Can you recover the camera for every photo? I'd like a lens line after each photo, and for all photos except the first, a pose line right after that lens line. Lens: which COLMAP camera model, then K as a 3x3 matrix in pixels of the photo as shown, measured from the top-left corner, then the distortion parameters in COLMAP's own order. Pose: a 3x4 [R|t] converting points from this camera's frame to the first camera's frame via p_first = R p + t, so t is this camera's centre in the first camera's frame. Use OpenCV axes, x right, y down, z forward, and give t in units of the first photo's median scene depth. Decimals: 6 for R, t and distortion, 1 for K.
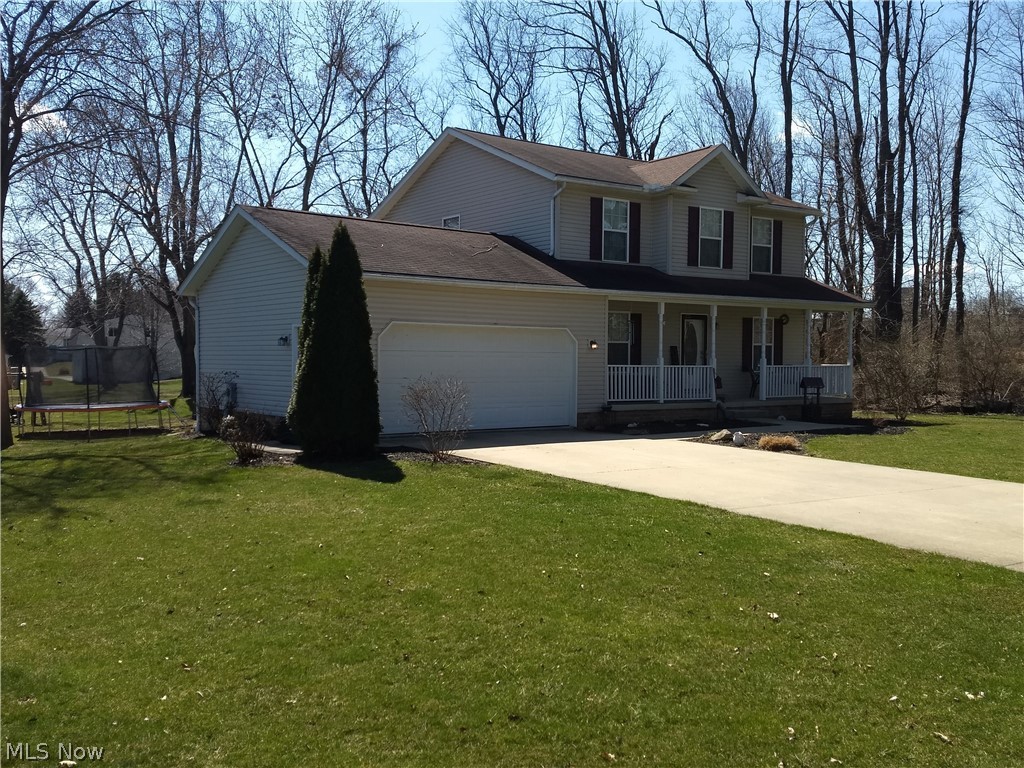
lens RADIAL K [[906.8, 0, 512.0], [0, 906.8, 384.0], [0, 0, 1]] dist [0.212704, -0.391210]
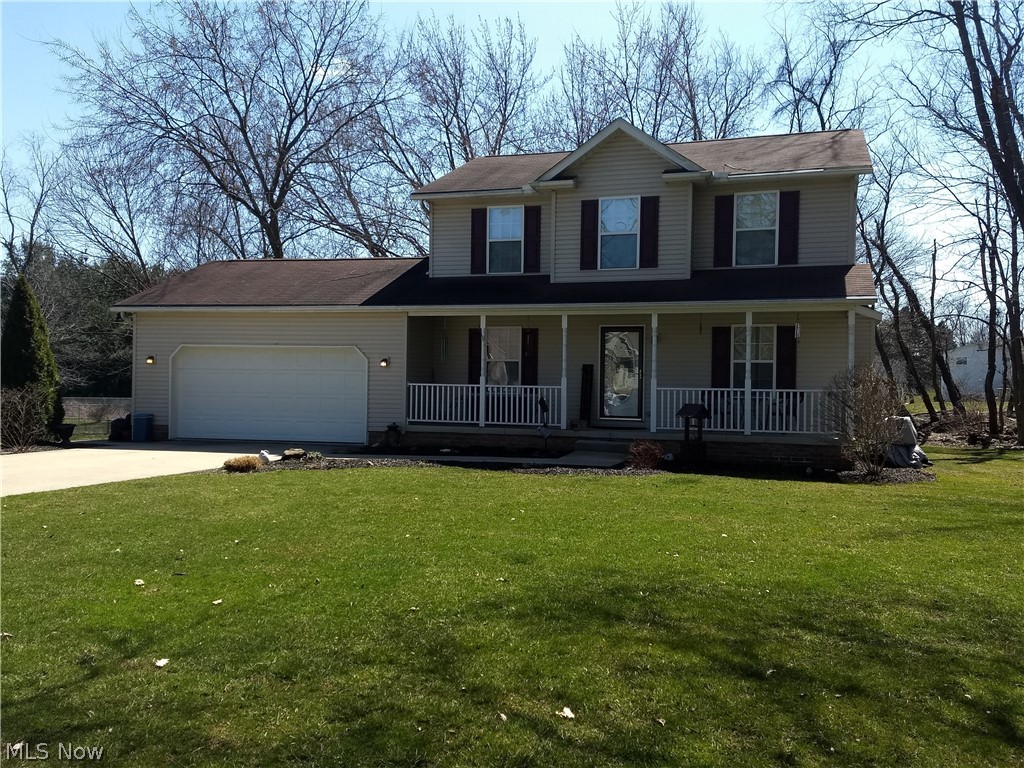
lens RADIAL K [[906.8, 0, 512.0], [0, 906.8, 384.0], [0, 0, 1]] dist [0.212704, -0.391210]
pose [[0.619251, 0.000574, -0.785193, 0.814855], [-0.033689, 0.999098, -0.025839, 0.000890], [0.784470, 0.042453, 0.618712, 0.428936]]
